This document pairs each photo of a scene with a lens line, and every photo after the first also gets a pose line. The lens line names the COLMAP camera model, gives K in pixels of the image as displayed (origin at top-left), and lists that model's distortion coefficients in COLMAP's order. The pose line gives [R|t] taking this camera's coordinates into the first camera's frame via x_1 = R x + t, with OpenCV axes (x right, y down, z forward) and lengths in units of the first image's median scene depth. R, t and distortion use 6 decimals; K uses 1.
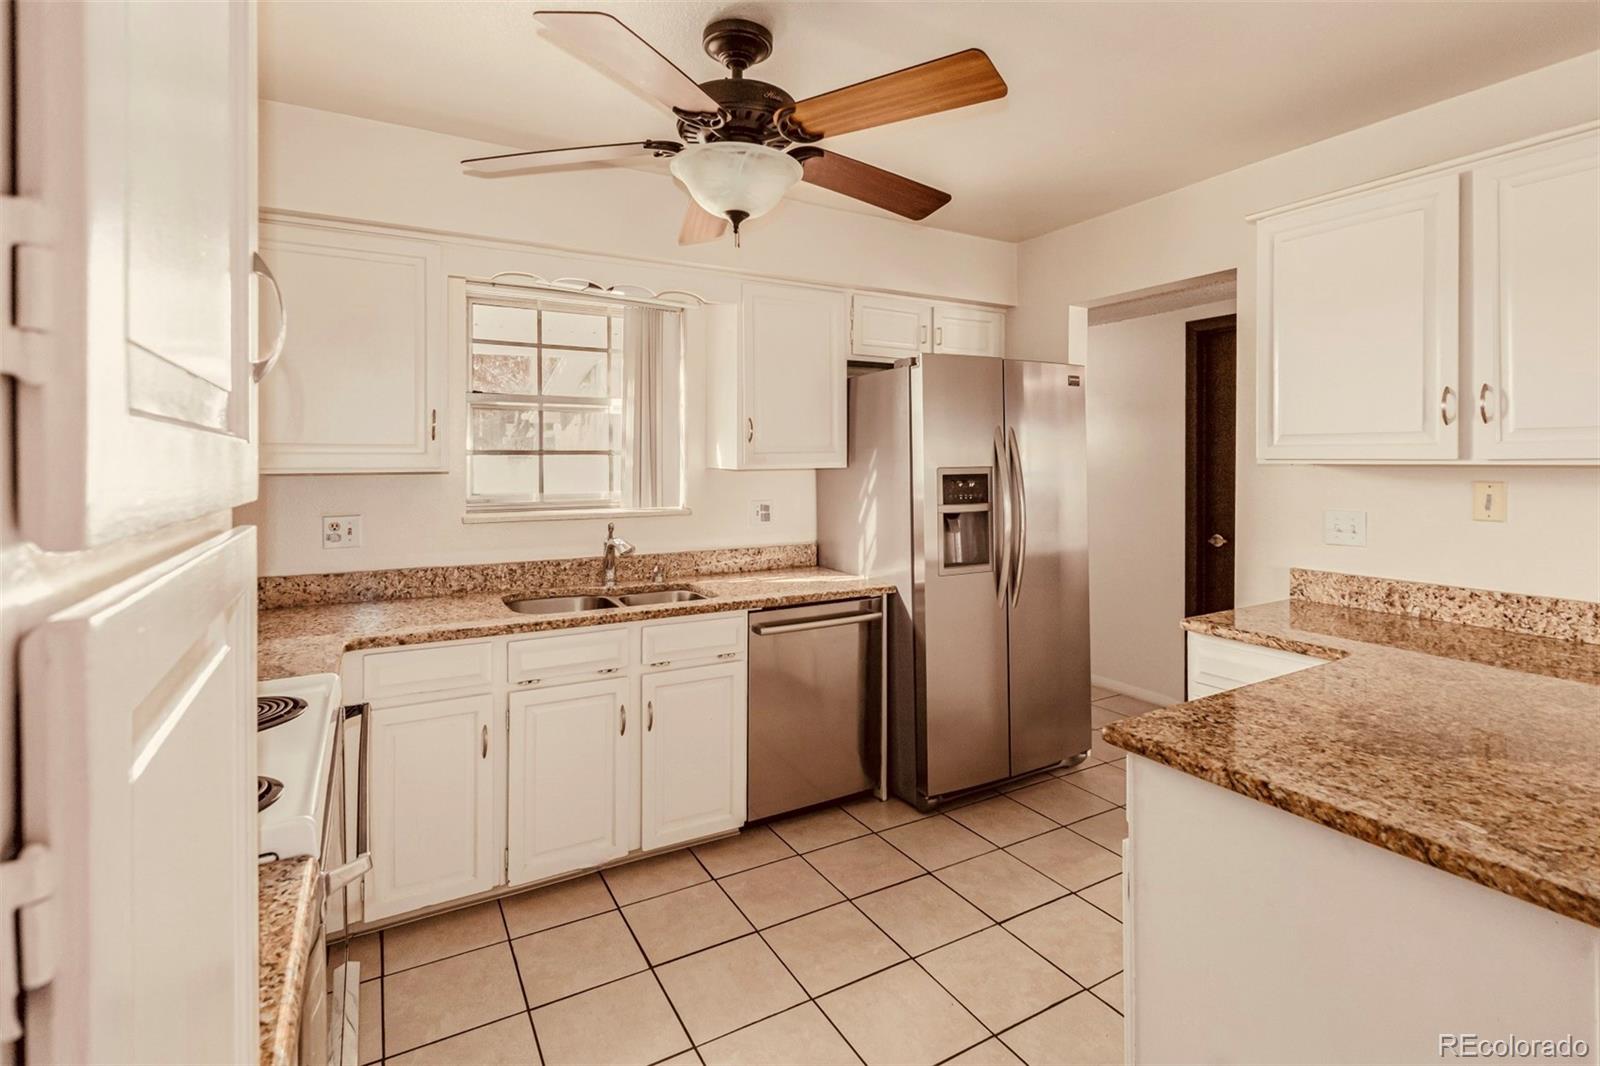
lens RADIAL K [[757.0, 0, 784.5], [0, 757.0, 459.9], [0, 0, 1]] dist [-0.008093, -0.000687]
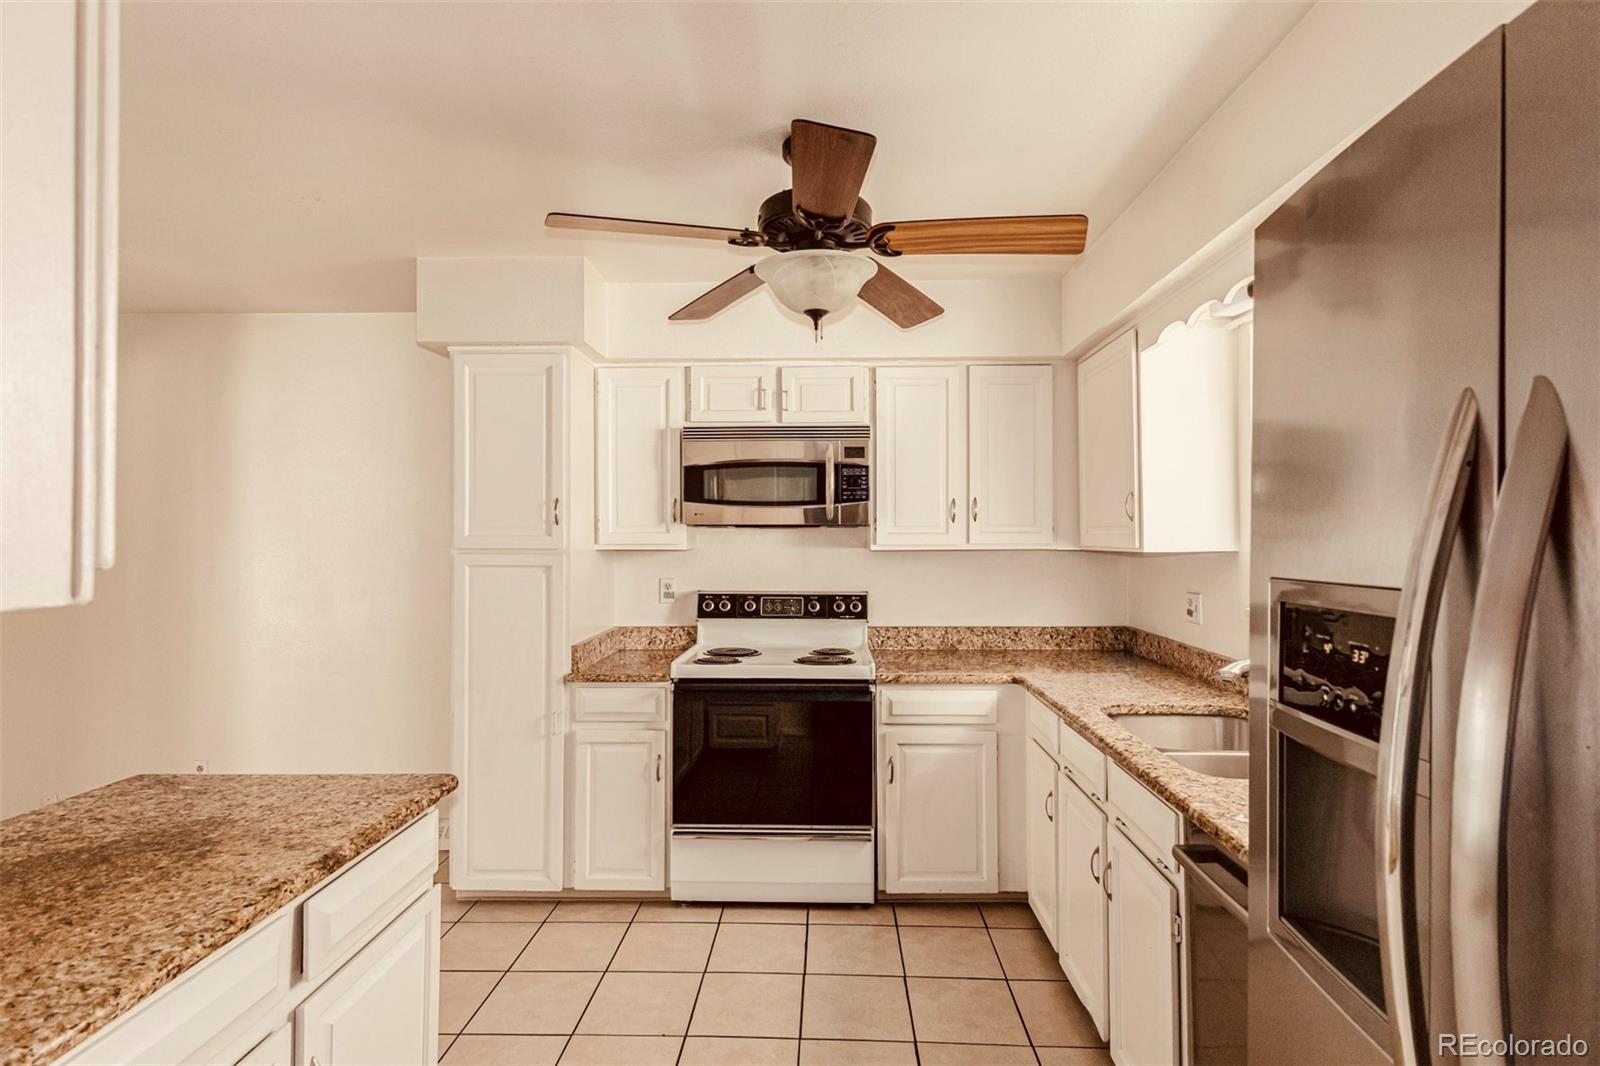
lens RADIAL K [[789.4, 0, 806.5], [0, 789.4, 531.6], [0, 0, 1]] dist [0.000254, 0.000220]
pose [[-0.503521, -0.000249, -0.863983, 0.739652], [0.001385, 0.999998, -0.001095, -0.010914], [0.863982, -0.001748, -0.503519, 1.283176]]
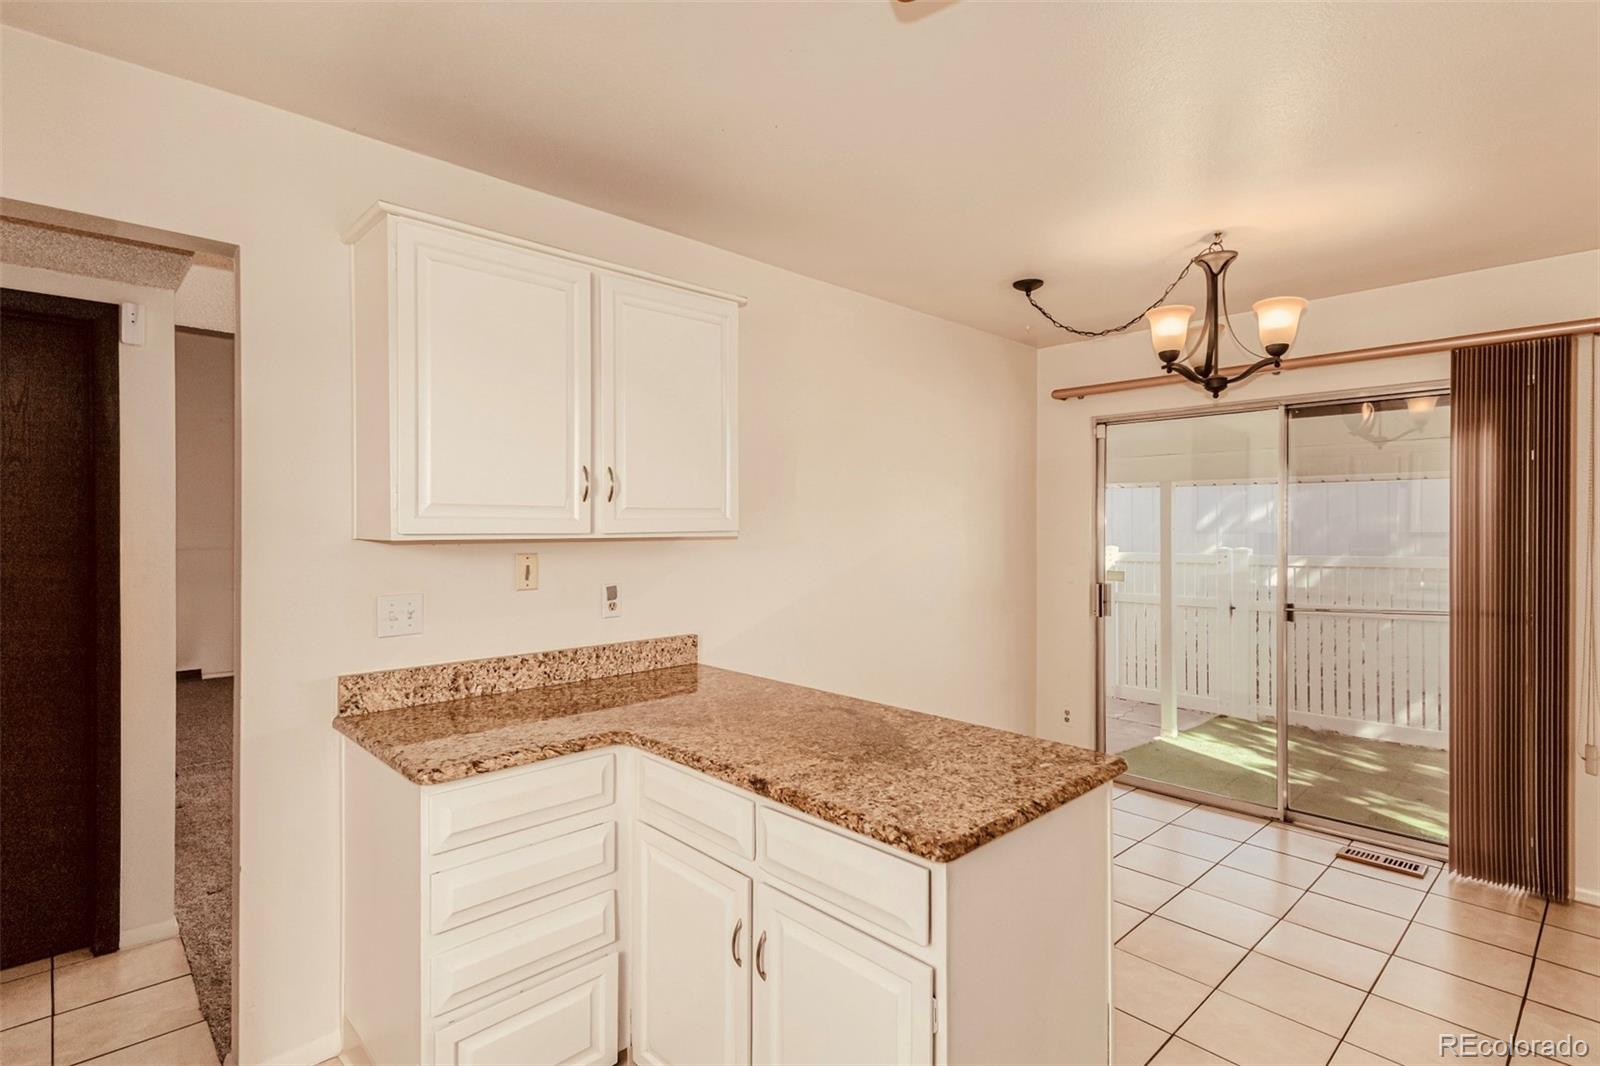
lens RADIAL K [[789.4, 0, 804.0], [0, 789.4, 524.1], [0, 0, 1]] dist [0.000254, 0.000220]
pose [[-0.258138, 0.002524, 0.966105, -0.253090], [0.004430, 0.999989, -0.001429, -0.009561], [-0.966098, 0.003911, -0.258146, 0.857190]]
